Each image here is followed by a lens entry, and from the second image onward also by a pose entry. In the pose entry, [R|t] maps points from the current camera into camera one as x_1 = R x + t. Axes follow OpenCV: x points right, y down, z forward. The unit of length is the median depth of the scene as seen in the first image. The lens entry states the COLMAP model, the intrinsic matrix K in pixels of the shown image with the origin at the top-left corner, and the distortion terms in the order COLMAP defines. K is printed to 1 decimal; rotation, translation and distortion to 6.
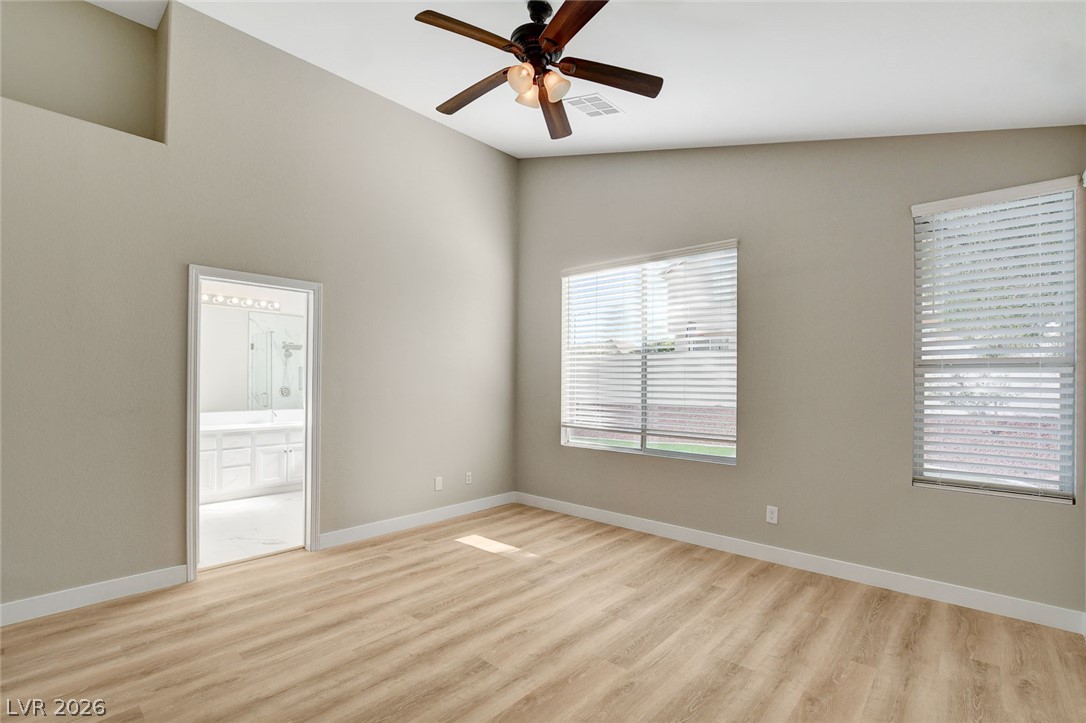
lens RADIAL K [[488.2, 0, 537.9], [0, 488.2, 370.2], [0, 0, 1]] dist [-0.022872, 0.001996]
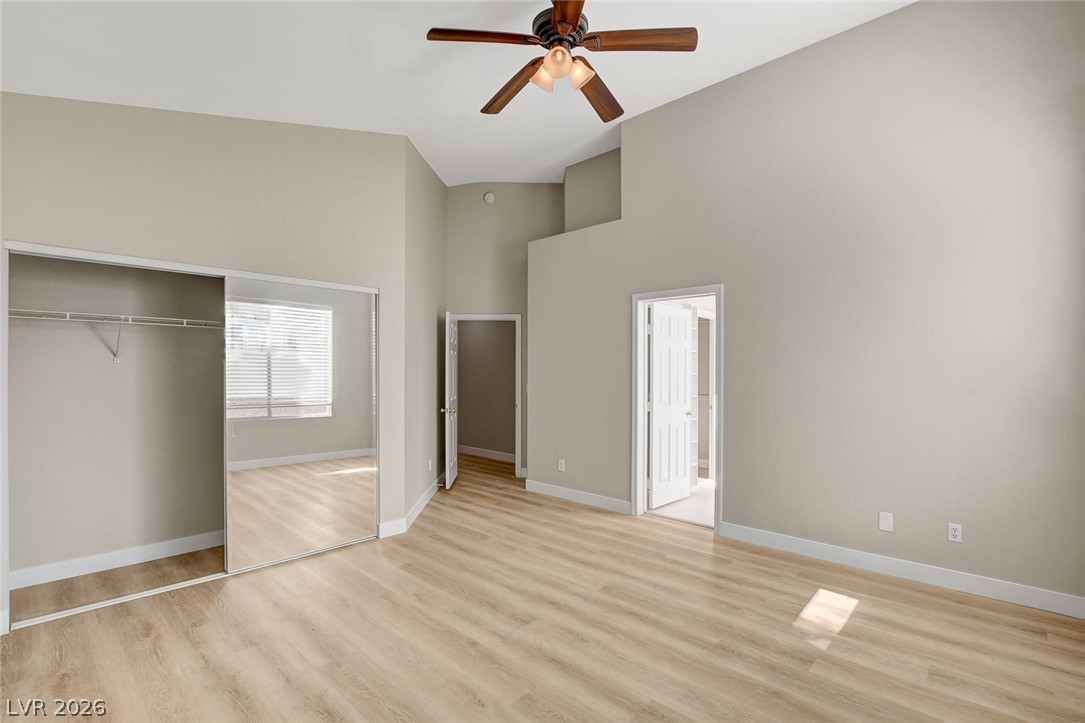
lens RADIAL K [[487.8, 0, 536.6], [0, 487.8, 372.3], [0, 0, 1]] dist [-0.022872, 0.001996]
pose [[-0.009084, -0.001074, -0.999958, 0.710525], [0.021028, 0.999778, -0.001265, 0.006259], [0.999738, -0.021039, -0.009060, 0.705165]]
